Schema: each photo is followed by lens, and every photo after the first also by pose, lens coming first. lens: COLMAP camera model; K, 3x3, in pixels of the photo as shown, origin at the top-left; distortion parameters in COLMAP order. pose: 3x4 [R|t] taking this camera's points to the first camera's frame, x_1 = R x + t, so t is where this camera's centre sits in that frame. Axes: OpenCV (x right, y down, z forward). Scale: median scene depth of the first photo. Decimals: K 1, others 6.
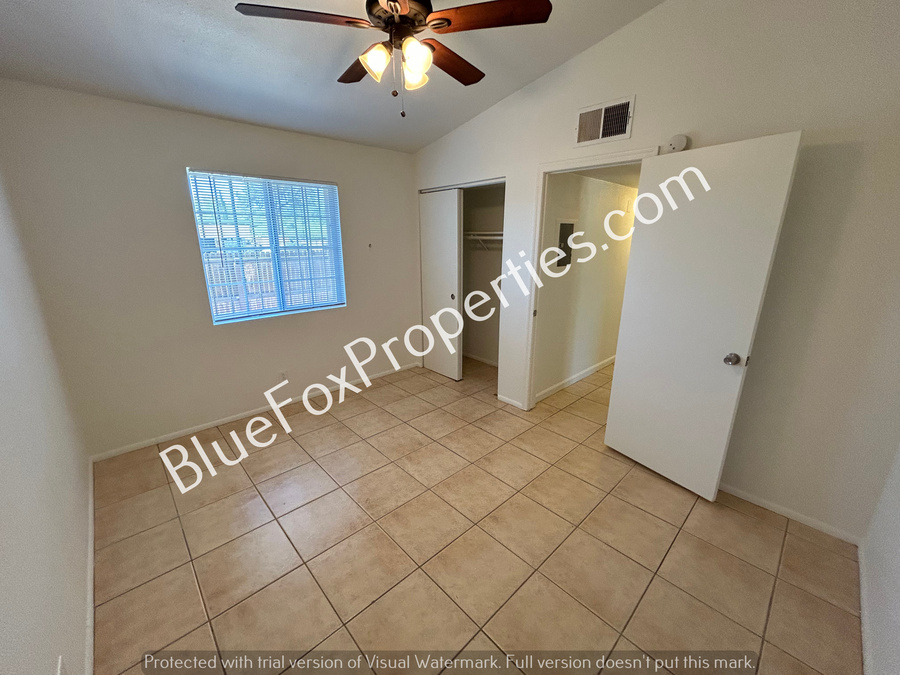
lens RADIAL K [[365.2, 0, 450.0], [0, 365.2, 337.5], [0, 0, 1]] dist [0.000288, -0.000101]
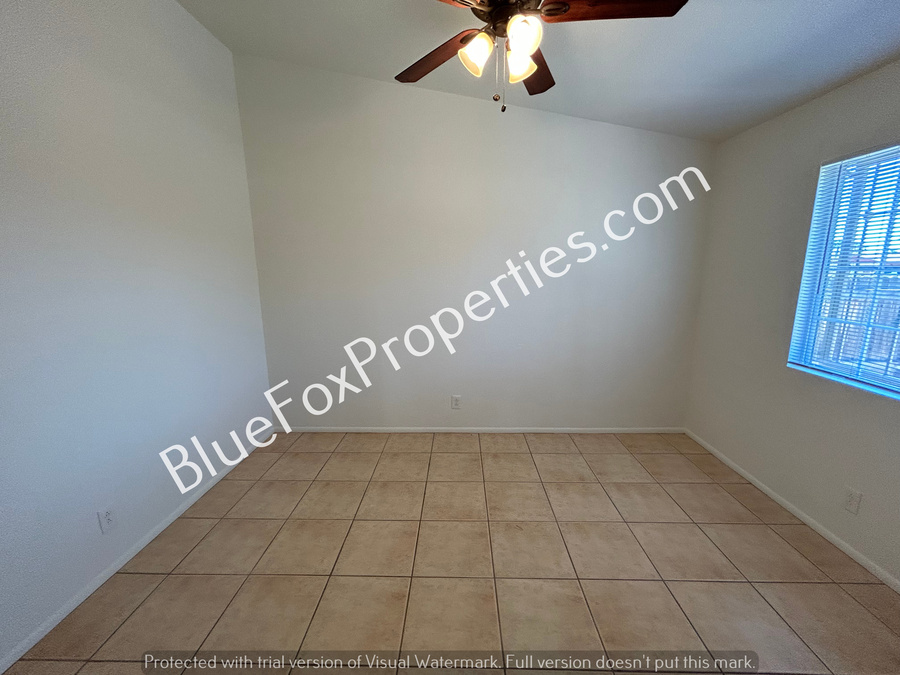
lens RADIAL K [[365.2, 0, 450.0], [0, 365.2, 337.5], [0, 0, 1]] dist [0.000288, -0.000101]
pose [[-0.704418, 0.142352, -0.695364, 0.528408], [-0.185027, 0.908982, 0.373519, -0.347227], [0.685245, 0.391775, -0.613964, 1.370661]]
